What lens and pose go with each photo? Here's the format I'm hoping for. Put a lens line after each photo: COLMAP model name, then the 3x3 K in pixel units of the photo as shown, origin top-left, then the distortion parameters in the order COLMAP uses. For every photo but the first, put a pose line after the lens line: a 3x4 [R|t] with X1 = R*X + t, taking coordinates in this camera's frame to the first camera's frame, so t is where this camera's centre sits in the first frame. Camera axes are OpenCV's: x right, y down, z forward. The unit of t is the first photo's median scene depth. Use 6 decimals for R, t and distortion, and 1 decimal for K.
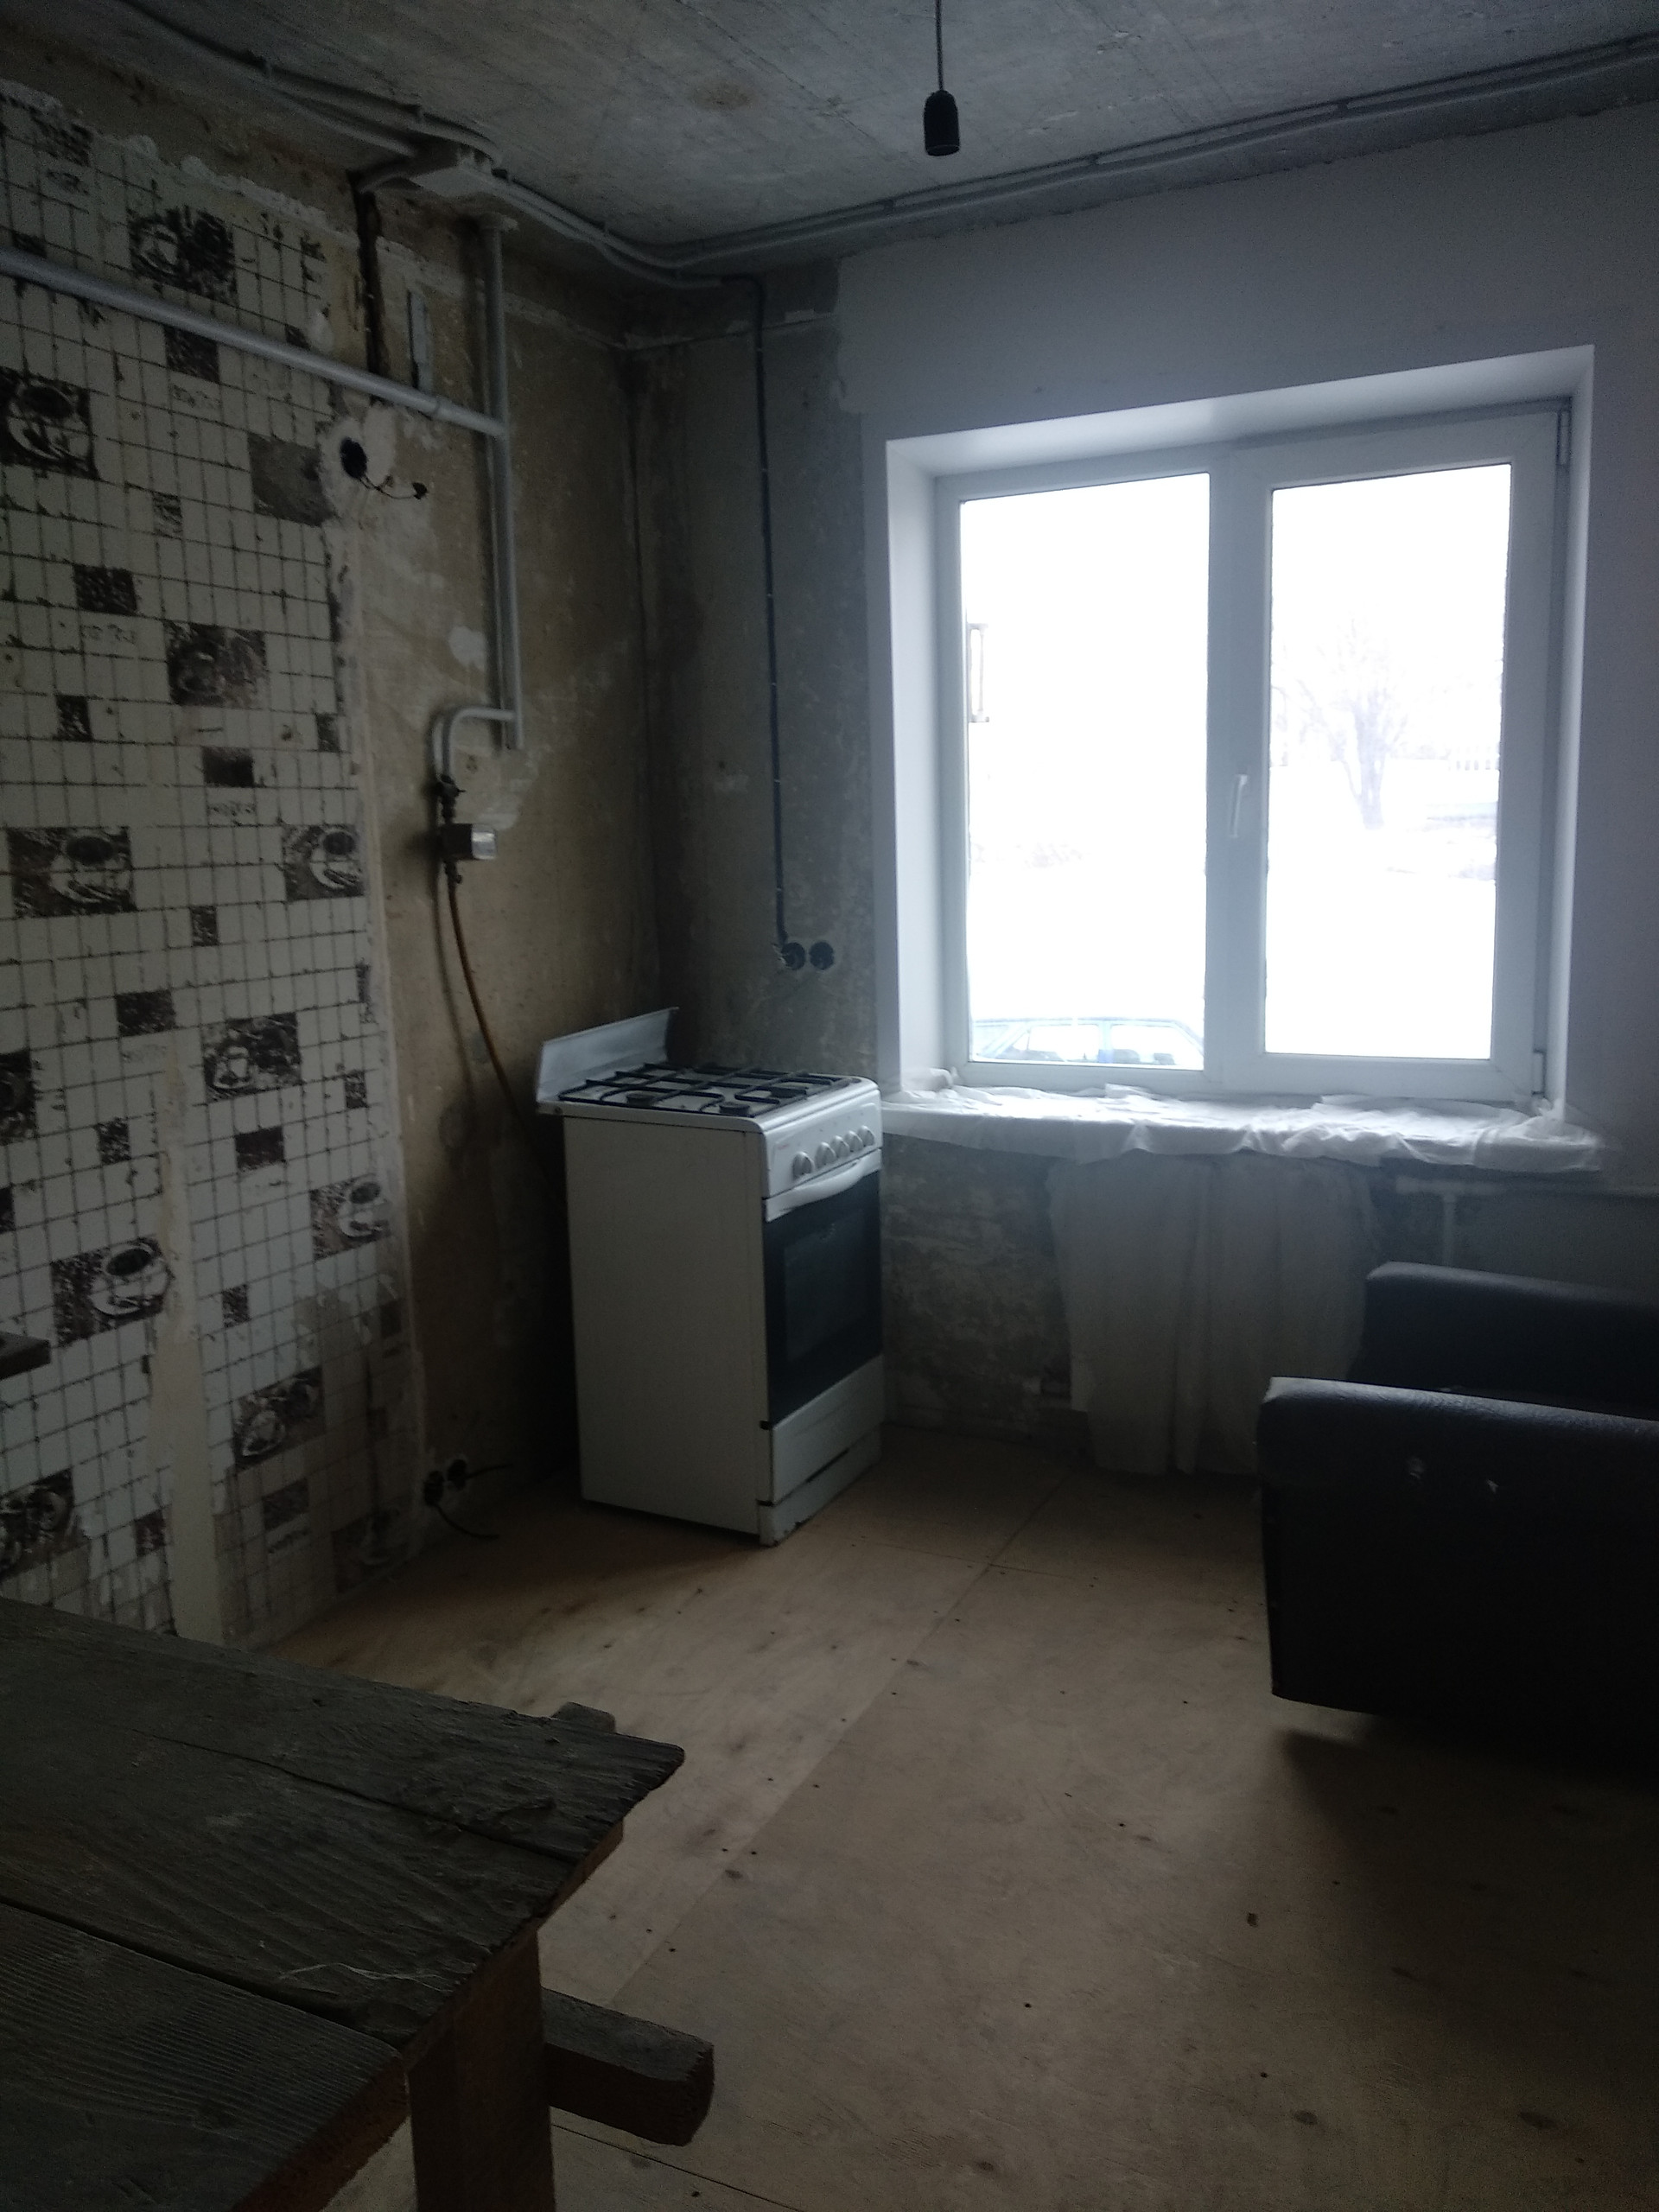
lens RADIAL K [[1715.7, 0, 826.3], [0, 1715.7, 1113.3], [0, 0, 1]] dist [0.073701, -0.082666]
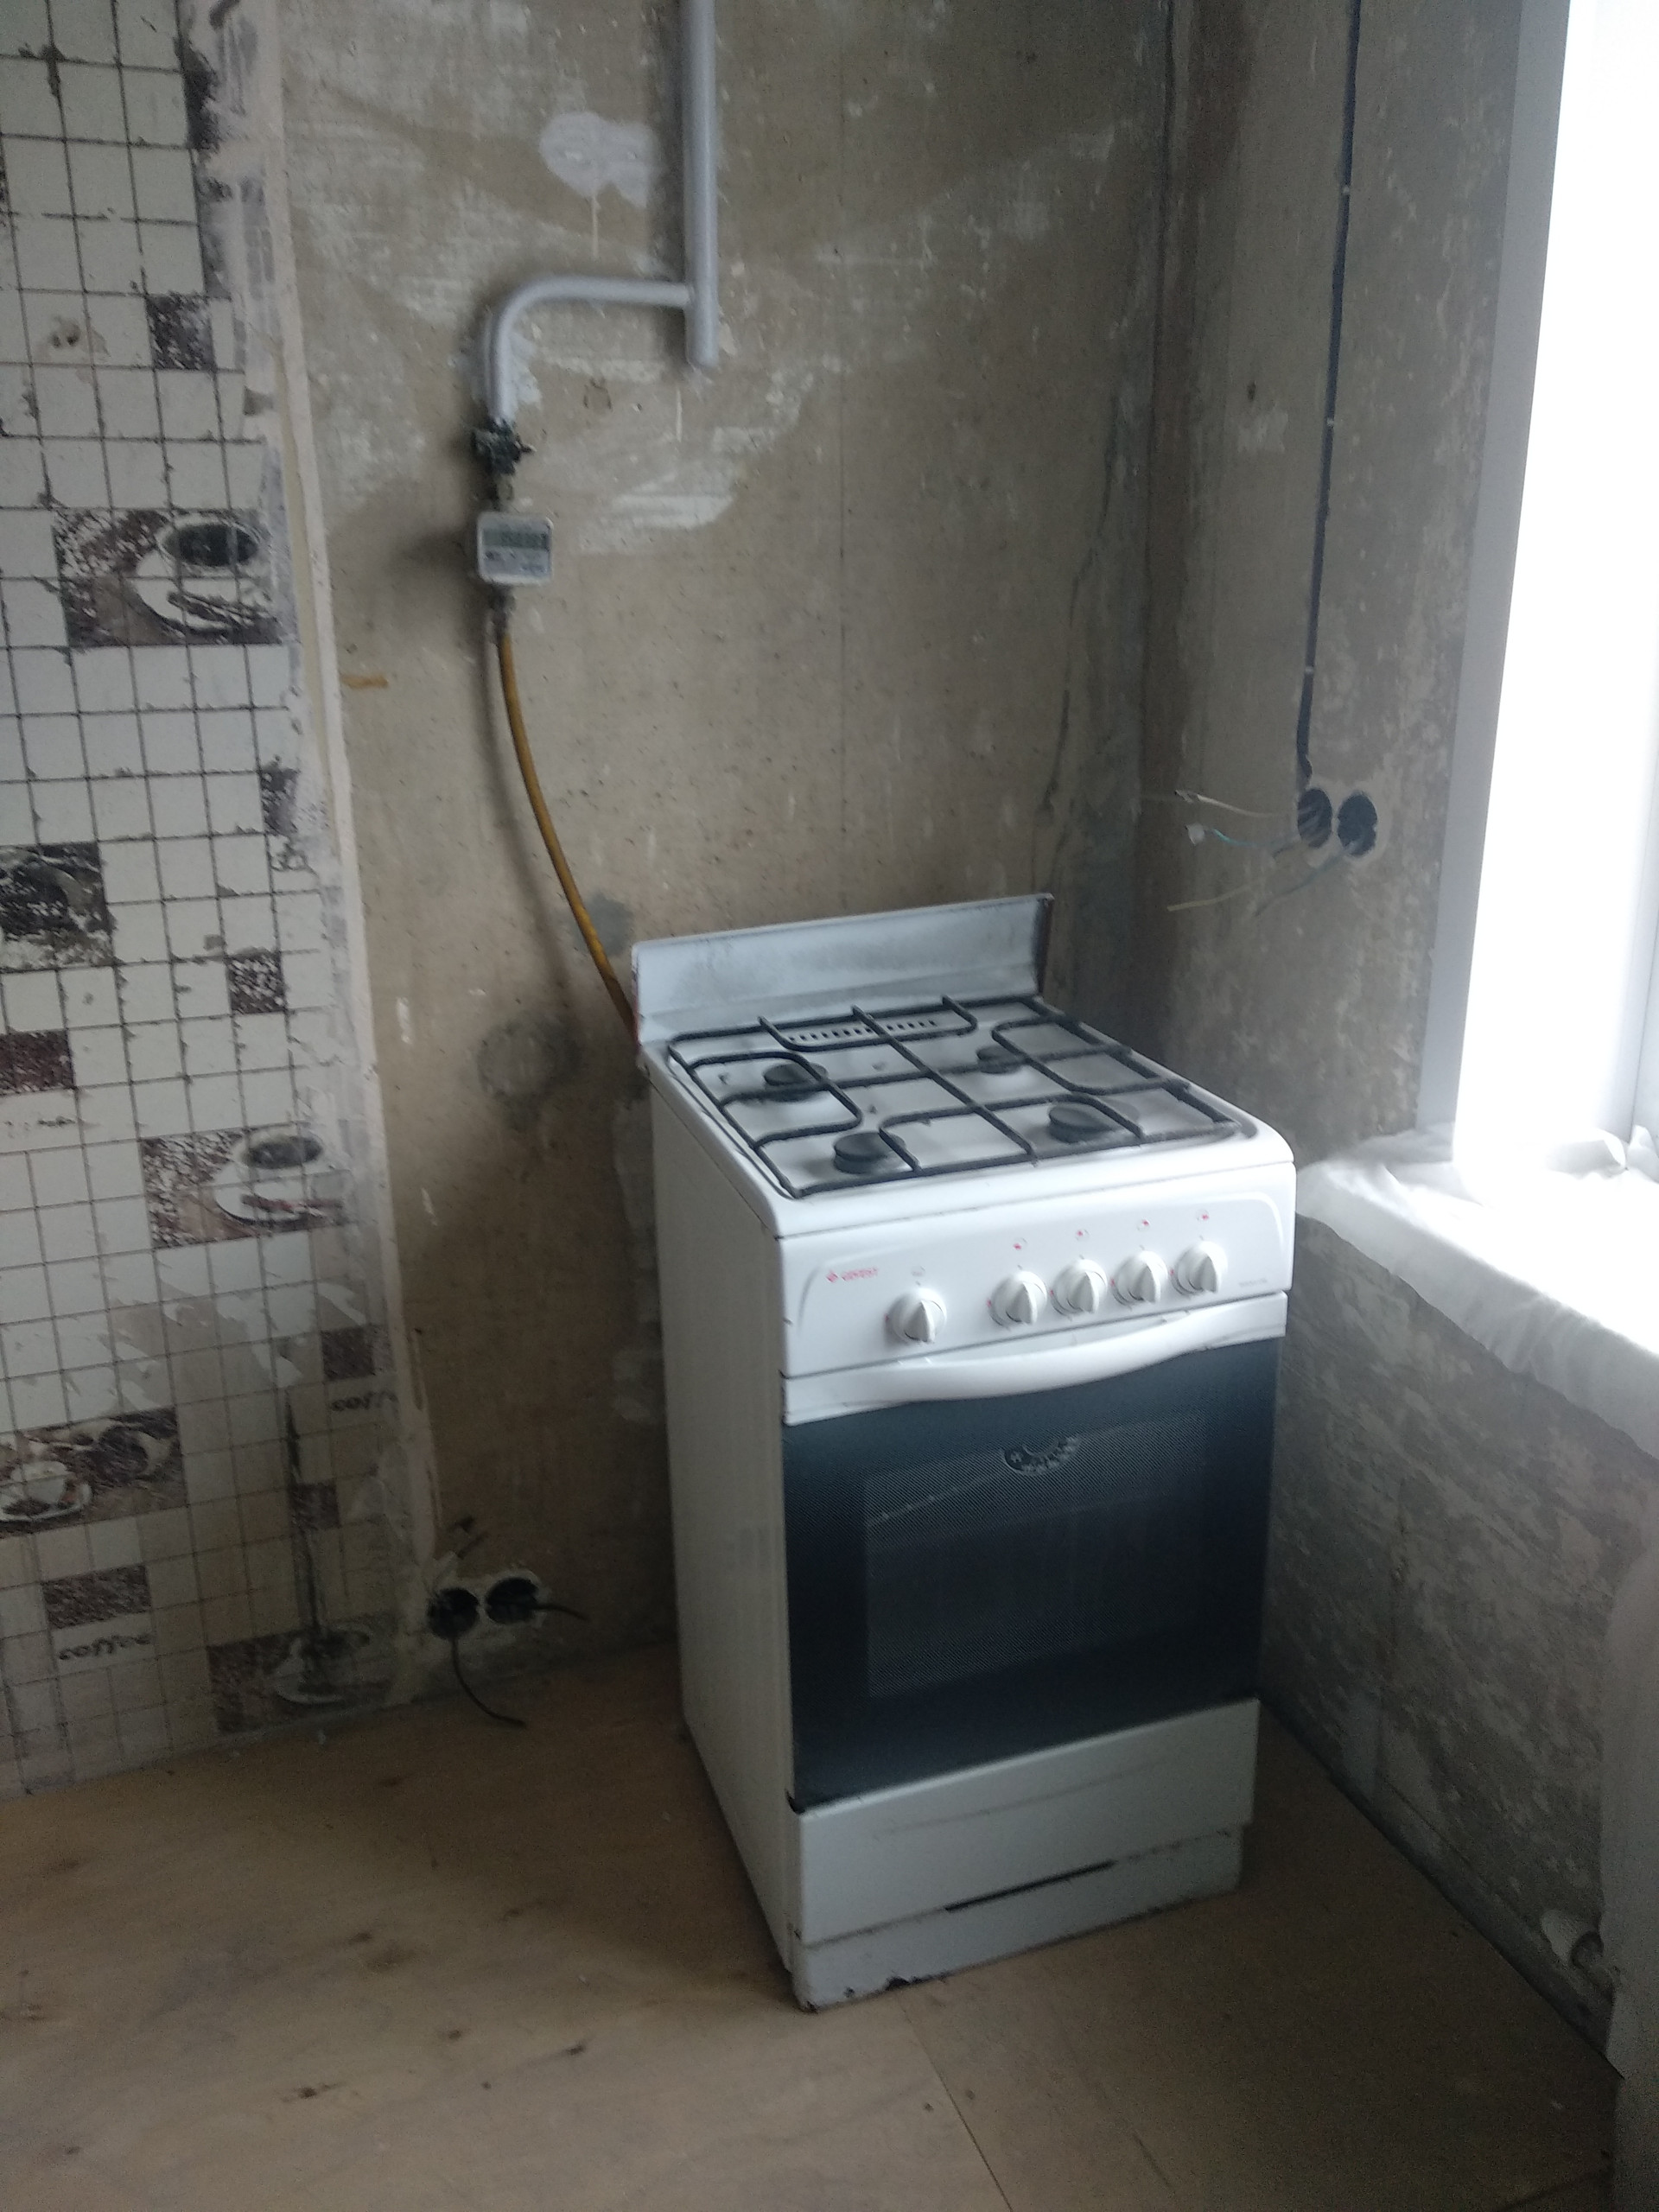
lens RADIAL K [[1727.1, 0, 789.1], [0, 1727.1, 1115.6], [0, 0, 1]] dist [0.013153, -0.011641]
pose [[0.722960, 0.230860, -0.651178, 0.262681], [-0.127642, 0.970926, 0.202508, -0.116972], [0.678997, -0.063287, 0.731408, 0.722365]]
